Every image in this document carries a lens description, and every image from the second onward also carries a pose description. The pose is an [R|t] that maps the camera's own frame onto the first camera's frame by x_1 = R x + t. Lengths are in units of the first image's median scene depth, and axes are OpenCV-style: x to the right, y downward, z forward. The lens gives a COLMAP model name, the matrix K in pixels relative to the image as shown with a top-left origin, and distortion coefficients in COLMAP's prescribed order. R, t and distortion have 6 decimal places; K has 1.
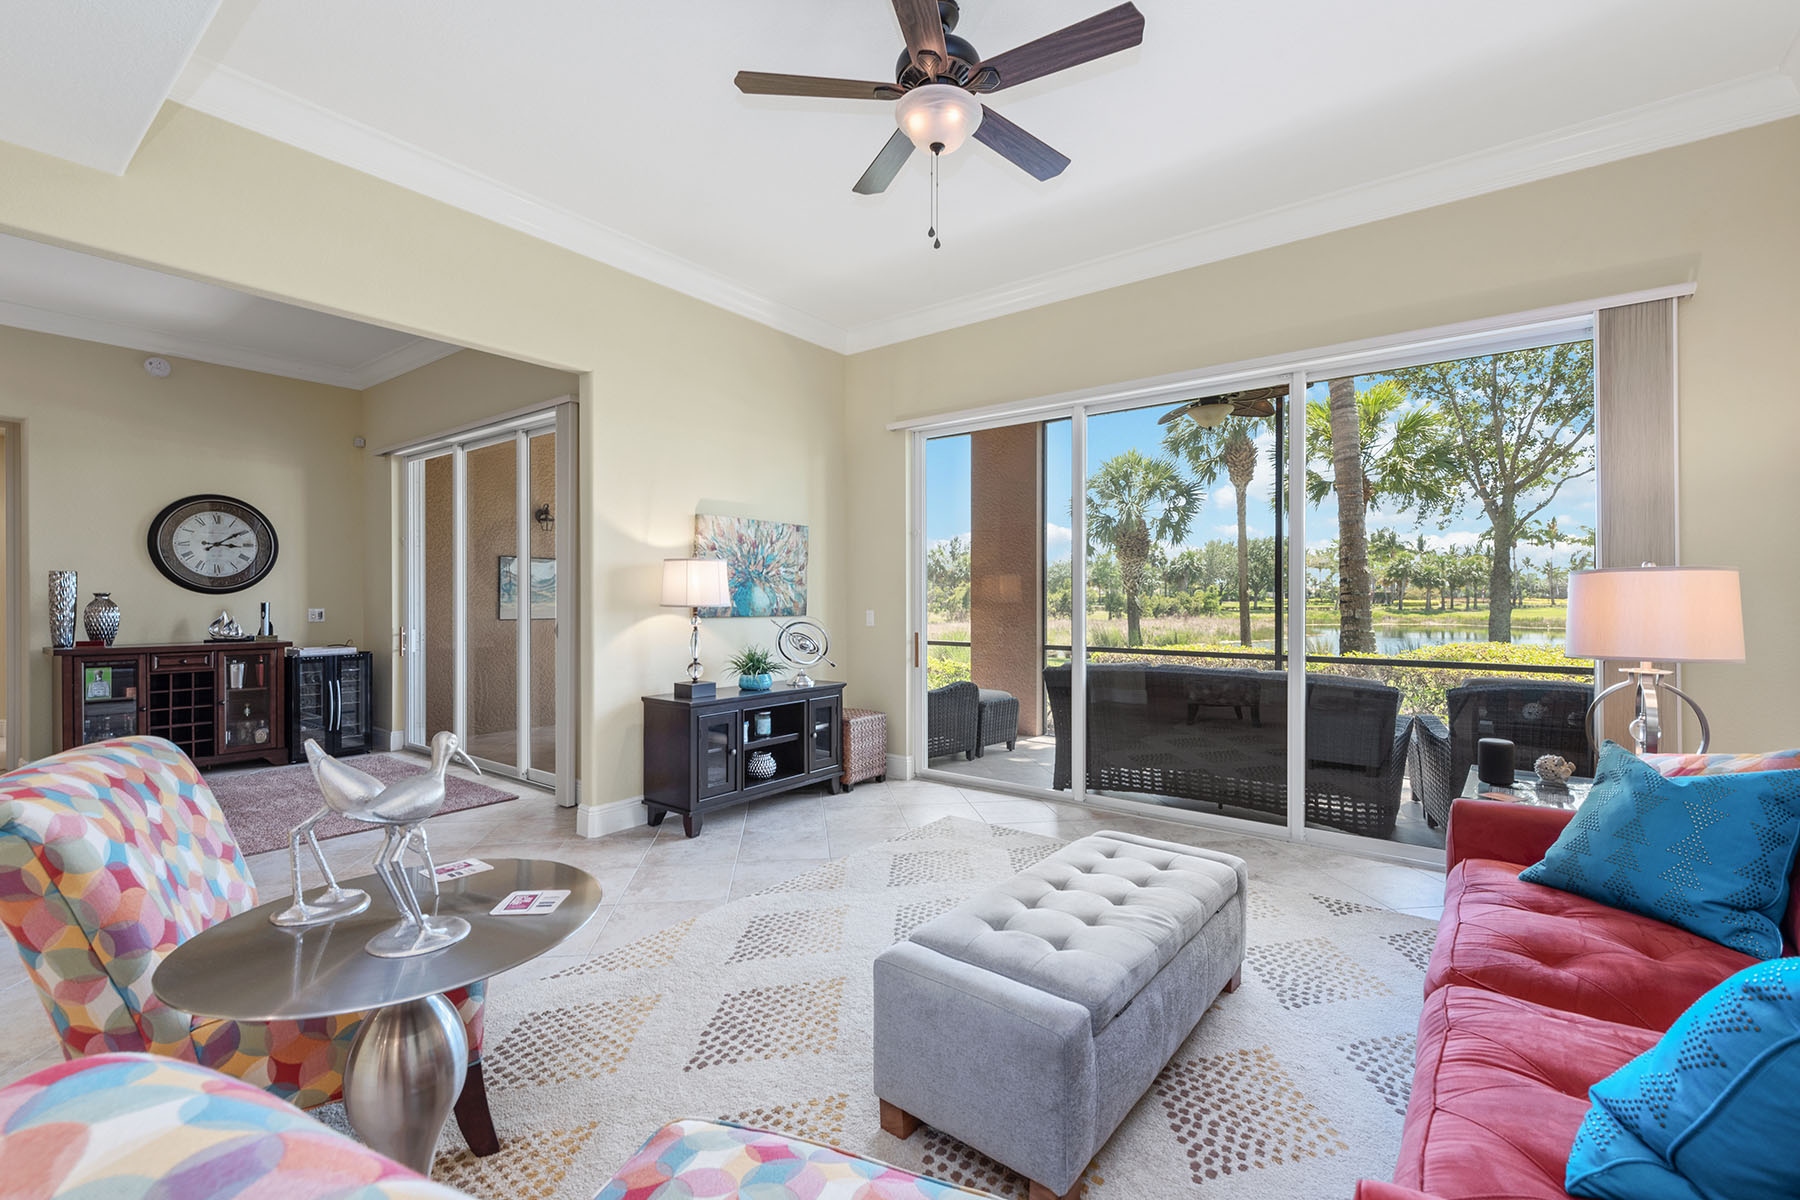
lens RADIAL K [[785.6, 0, 903.1], [0, 785.6, 598.4], [0, 0, 1]] dist [0.010899, -0.002614]
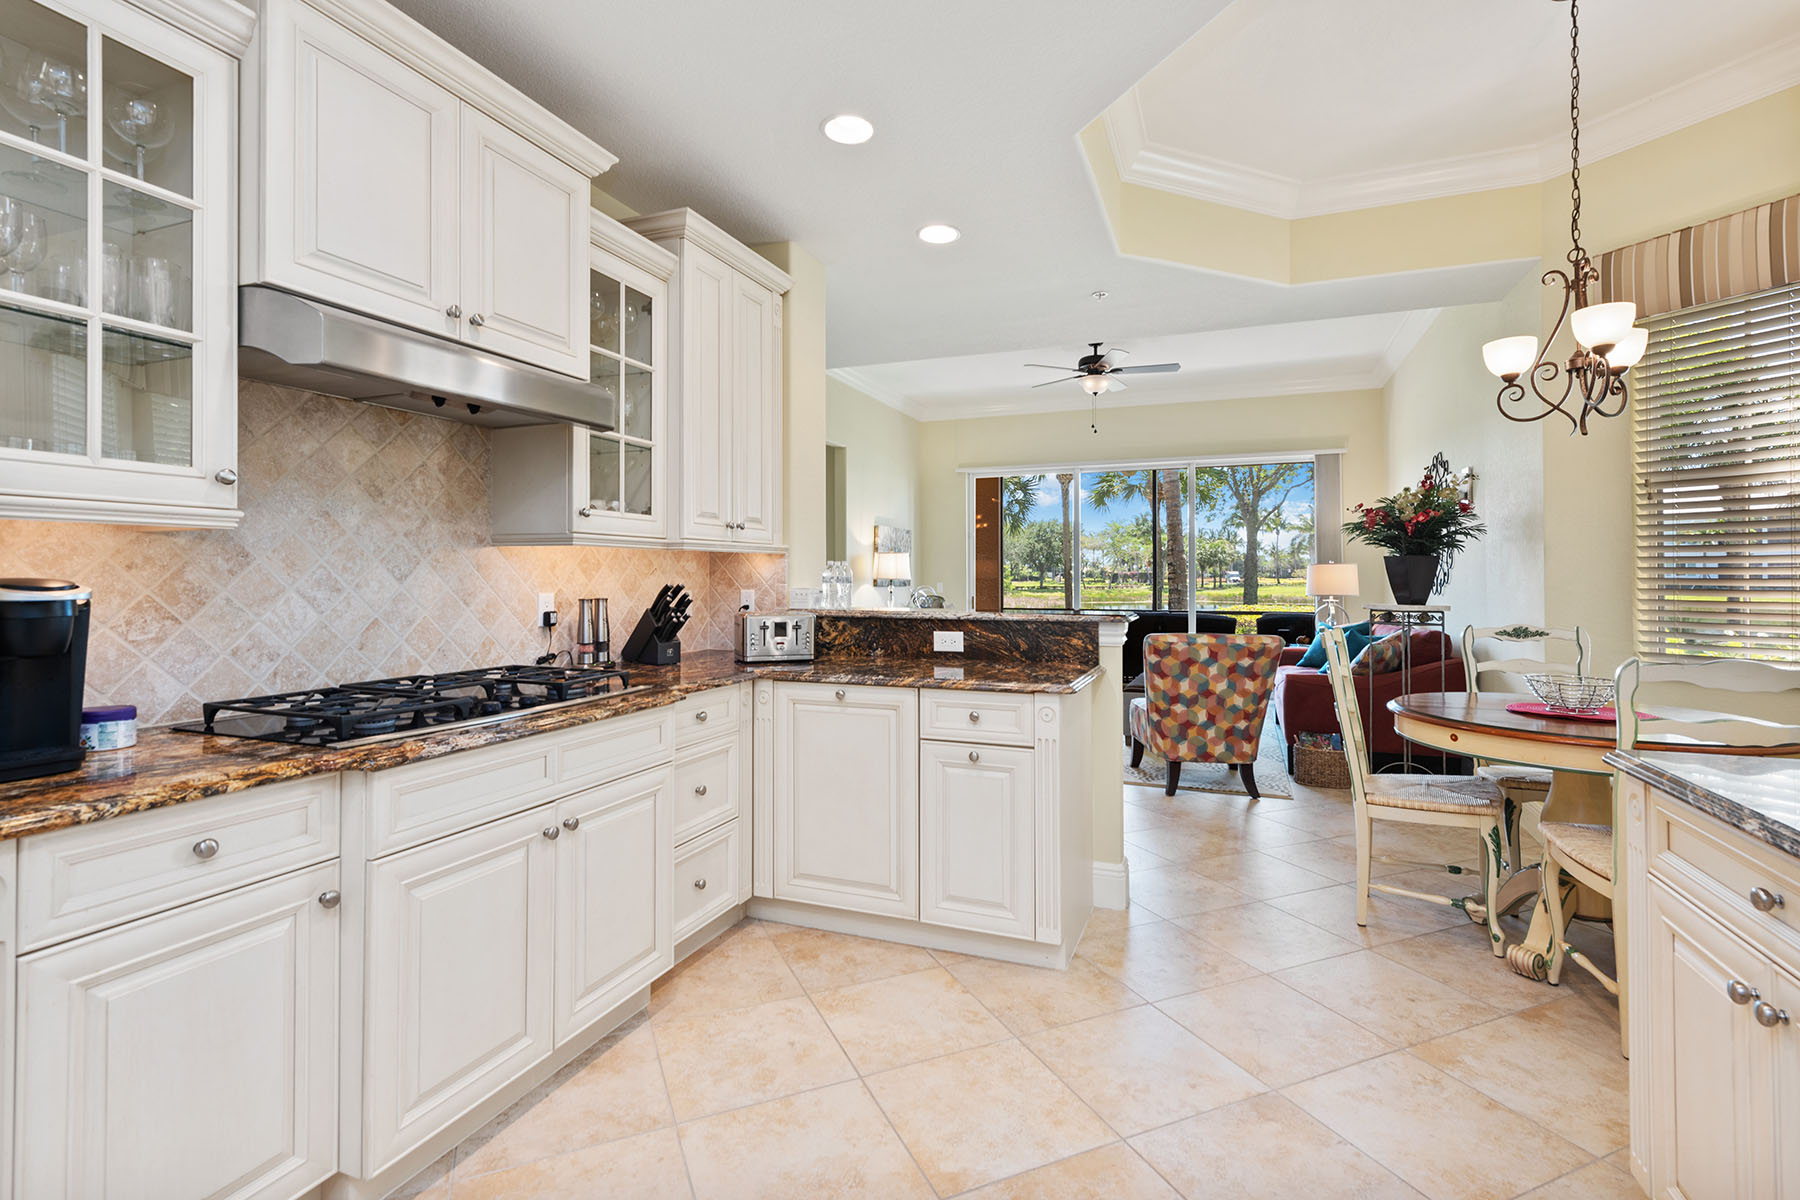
lens RADIAL K [[856.4, 0, 906.9], [0, 856.4, 573.4], [0, 0, 1]] dist [0.001025, 0.000820]
pose [[0.960815, -0.001031, 0.277188, -0.164980], [0.003161, 0.999969, -0.007238, 0.002380], [-0.277171, 0.007831, 0.960789, -0.183545]]
